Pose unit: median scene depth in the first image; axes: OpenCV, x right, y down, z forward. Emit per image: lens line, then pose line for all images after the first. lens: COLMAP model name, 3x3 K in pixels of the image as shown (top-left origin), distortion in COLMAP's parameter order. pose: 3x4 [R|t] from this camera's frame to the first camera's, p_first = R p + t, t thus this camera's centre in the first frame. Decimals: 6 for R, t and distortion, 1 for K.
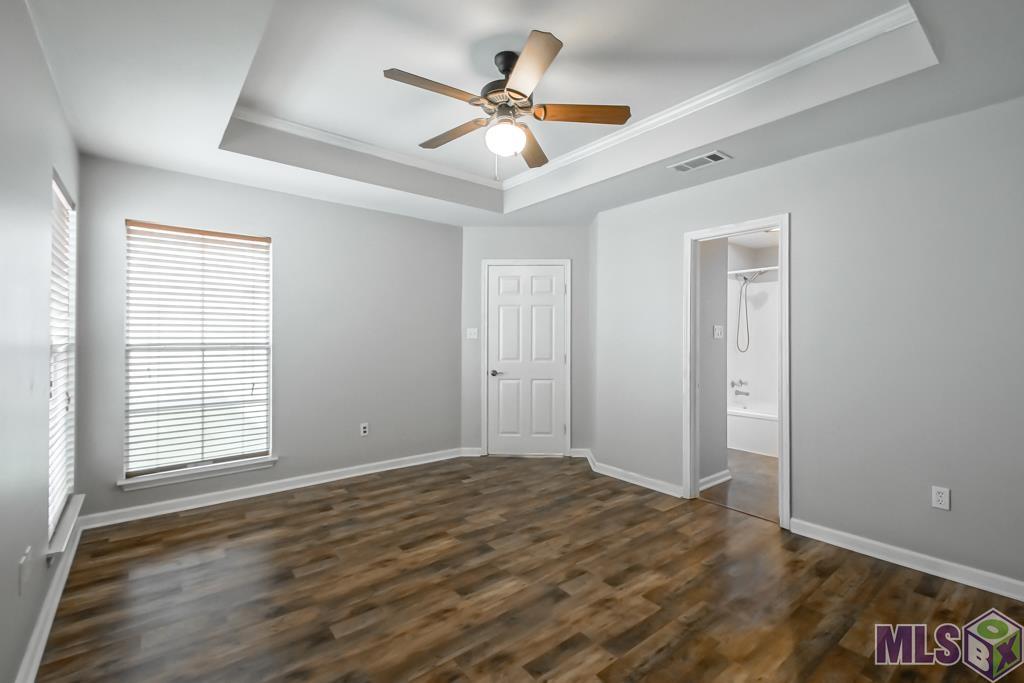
lens RADIAL K [[450.9, 0, 510.1], [0, 450.9, 339.8], [0, 0, 1]] dist [0.025375, -0.001340]
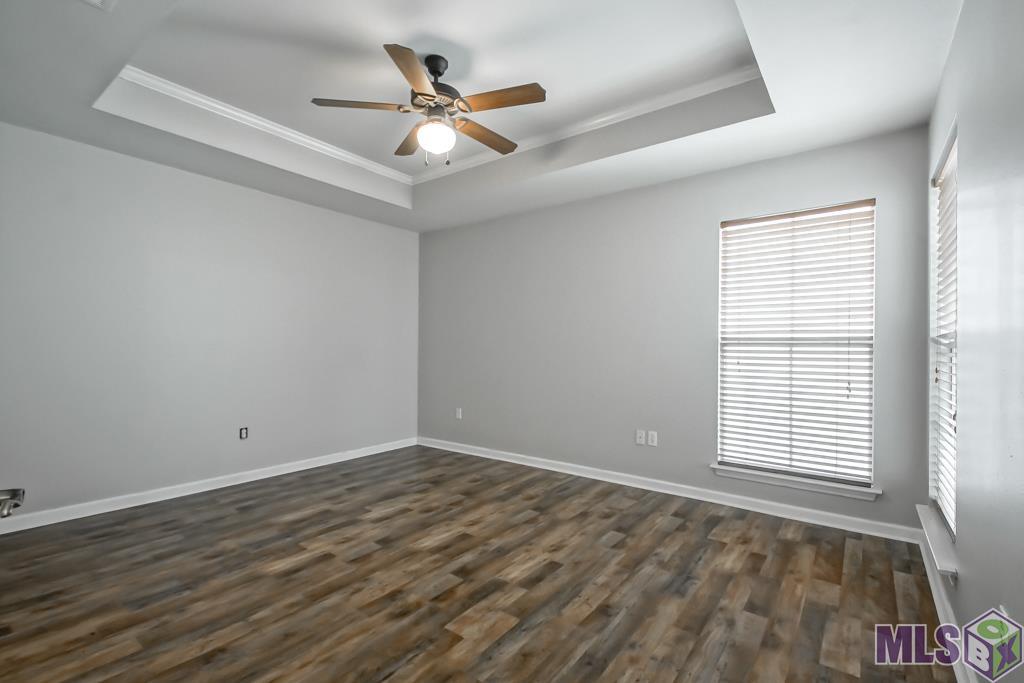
lens RADIAL K [[450.9, 0, 509.1], [0, 450.9, 344.2], [0, 0, 1]] dist [0.025375, -0.001340]
pose [[-0.969603, -0.008042, -0.244550, 0.070763], [-0.009538, 0.999942, 0.004935, 0.034230], [0.244496, 0.007117, -0.969624, 1.873557]]
